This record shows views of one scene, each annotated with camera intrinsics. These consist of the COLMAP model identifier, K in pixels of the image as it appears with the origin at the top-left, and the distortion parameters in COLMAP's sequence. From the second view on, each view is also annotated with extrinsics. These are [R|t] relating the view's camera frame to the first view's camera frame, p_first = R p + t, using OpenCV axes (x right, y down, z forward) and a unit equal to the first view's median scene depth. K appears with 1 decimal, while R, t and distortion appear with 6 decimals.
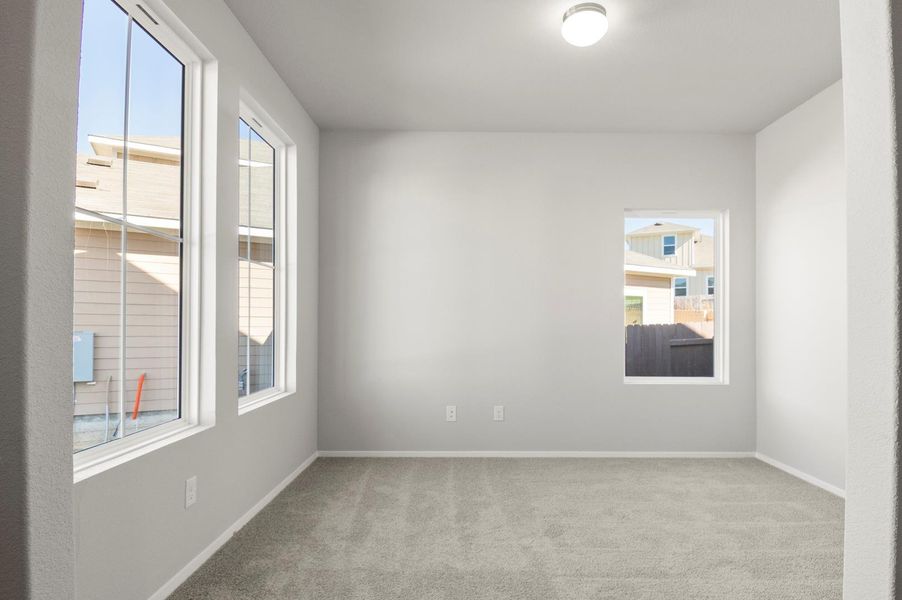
lens RADIAL K [[478.1, 0, 468.9], [0, 478.1, 321.1], [0, 0, 1]] dist [0.029731, -0.039682]
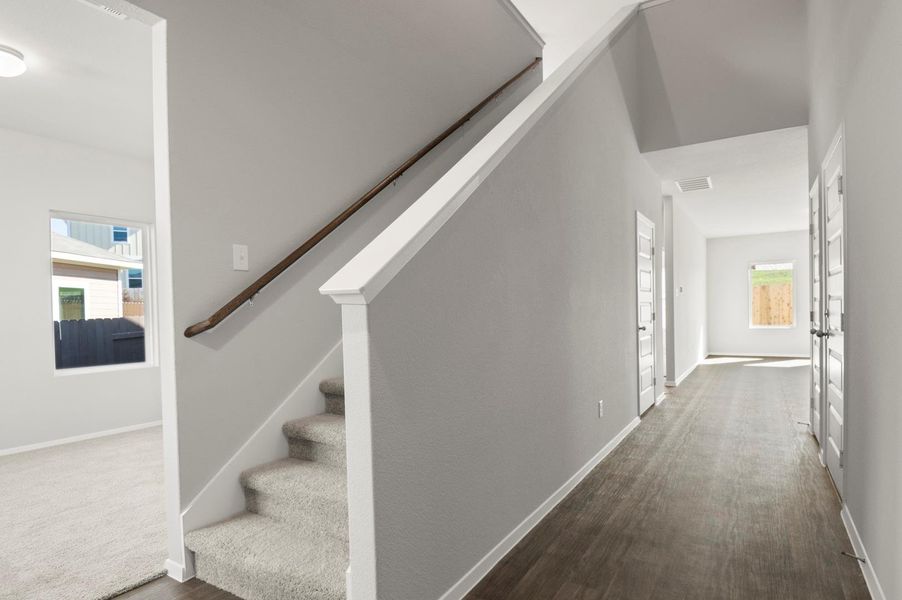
lens RADIAL K [[478.1, 0, 468.9], [0, 478.1, 321.1], [0, 0, 1]] dist [0.029731, -0.039682]
pose [[0.529204, -0.033802, 0.847821, -0.027120], [0.018670, 0.999428, 0.028193, -0.001439], [-0.848289, 0.000909, 0.529532, -0.111098]]
